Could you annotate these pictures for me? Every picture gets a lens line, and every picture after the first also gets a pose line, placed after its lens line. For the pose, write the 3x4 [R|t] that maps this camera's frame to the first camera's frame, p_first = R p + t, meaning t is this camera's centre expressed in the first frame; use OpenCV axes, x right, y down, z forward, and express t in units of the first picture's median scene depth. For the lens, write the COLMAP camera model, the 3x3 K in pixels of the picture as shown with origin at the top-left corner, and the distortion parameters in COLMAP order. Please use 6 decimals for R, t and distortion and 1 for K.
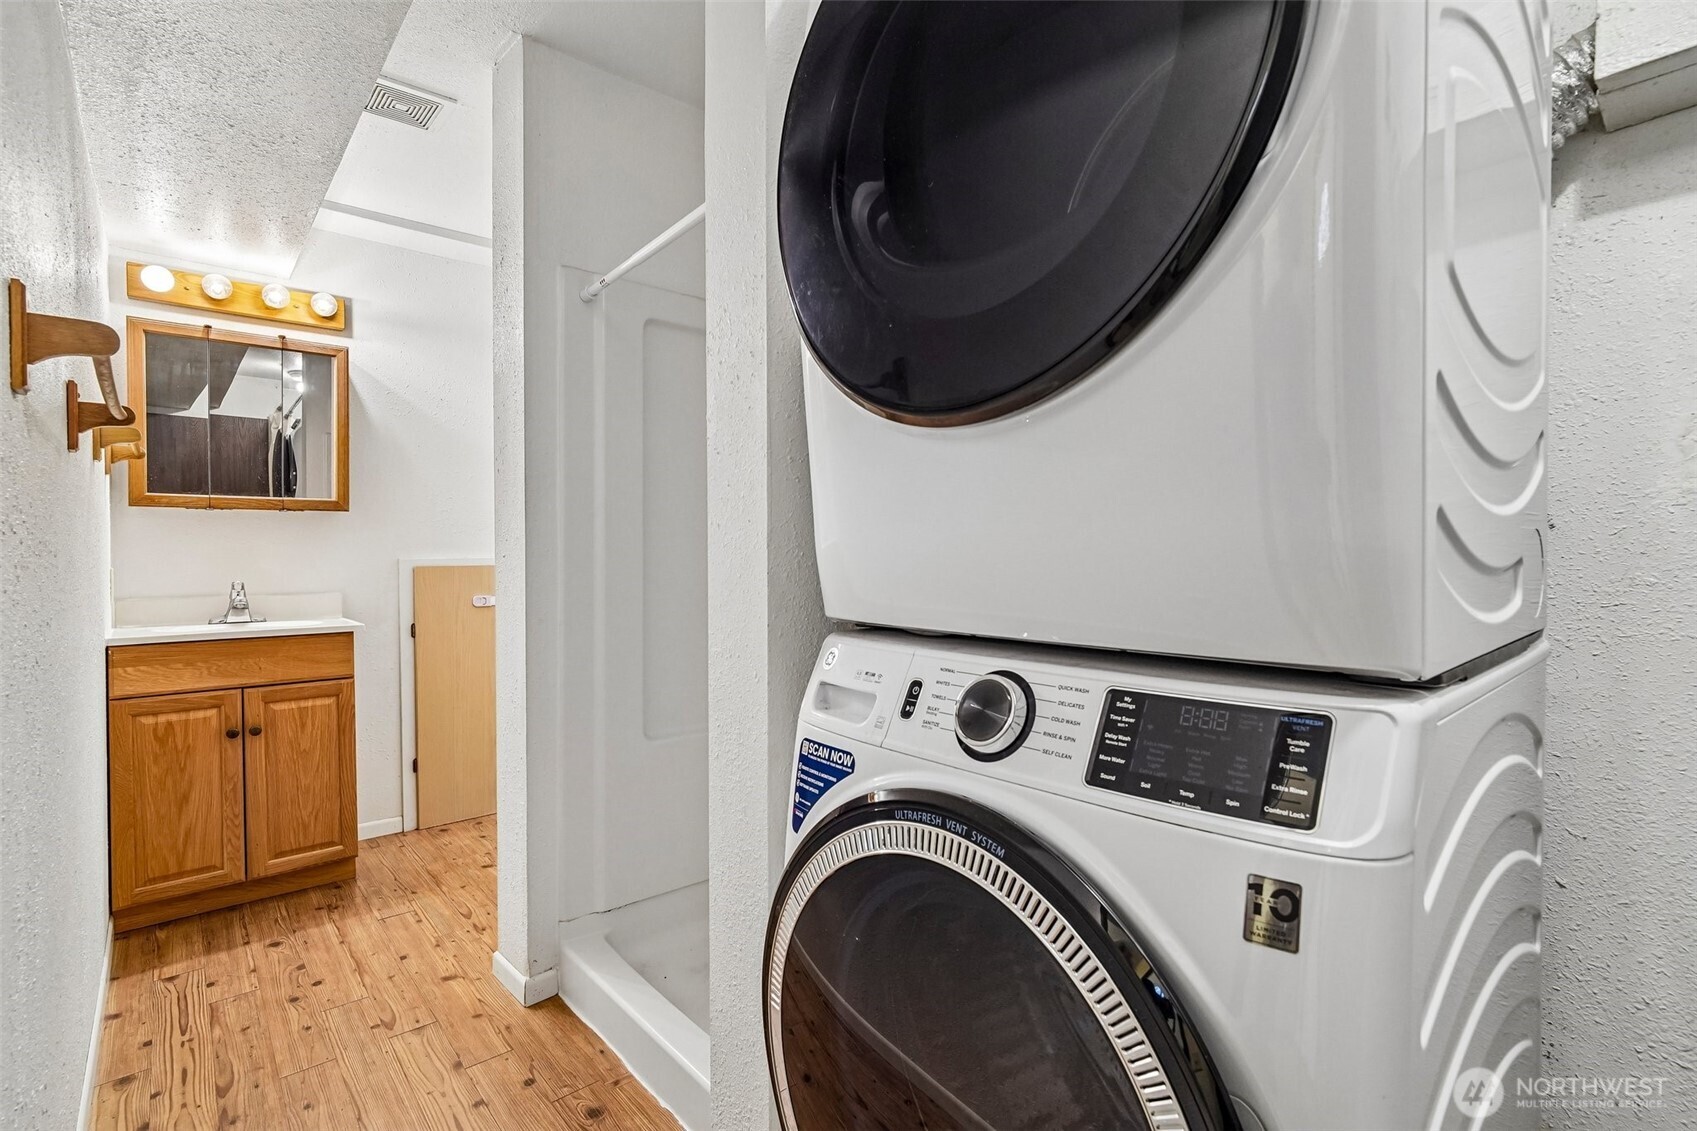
lens RADIAL K [[811.3, 0, 843.8], [0, 811.3, 564.1], [0, 0, 1]] dist [-0.002249, 0.007159]
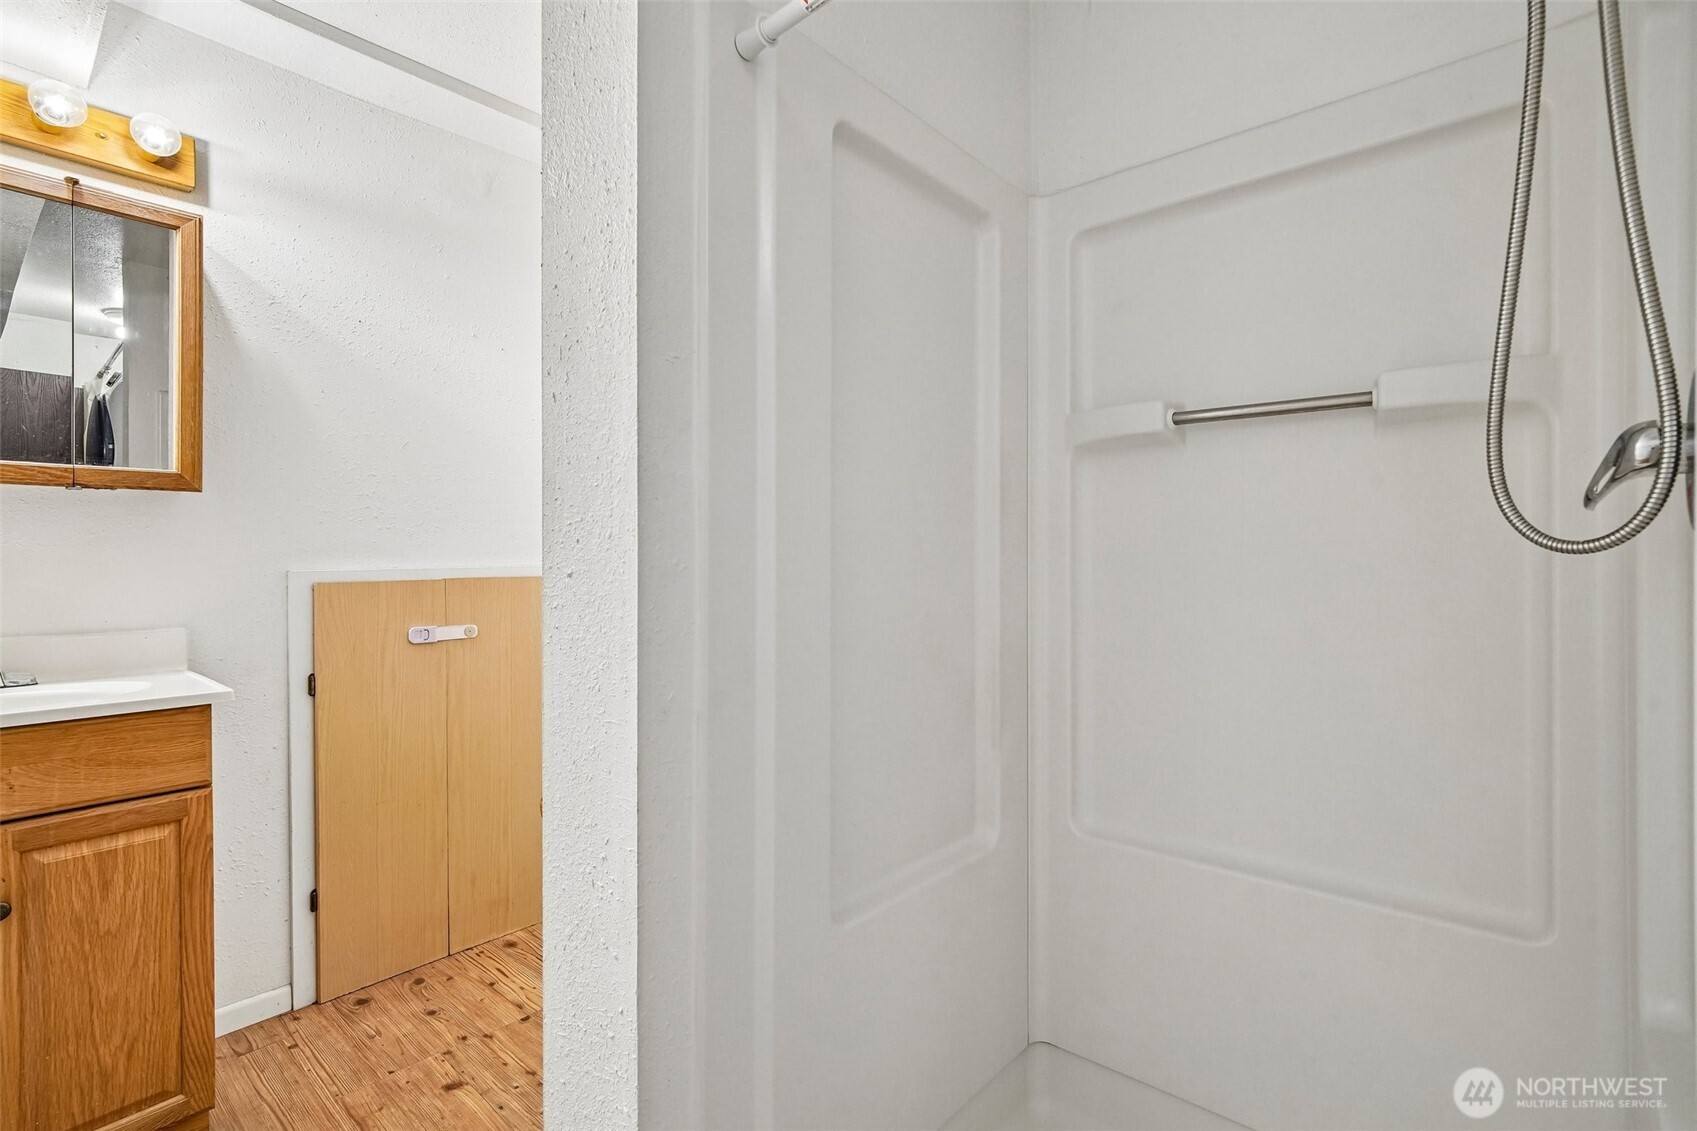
lens RADIAL K [[811.3, 0, 855.5], [0, 811.3, 562.2], [0, 0, 1]] dist [-0.002249, 0.007159]
pose [[0.990327, 0.001198, 0.138749, -0.222999], [0.000075, 0.999958, -0.009170, -0.008071], [-0.138754, 0.009092, 0.990285, 0.352324]]
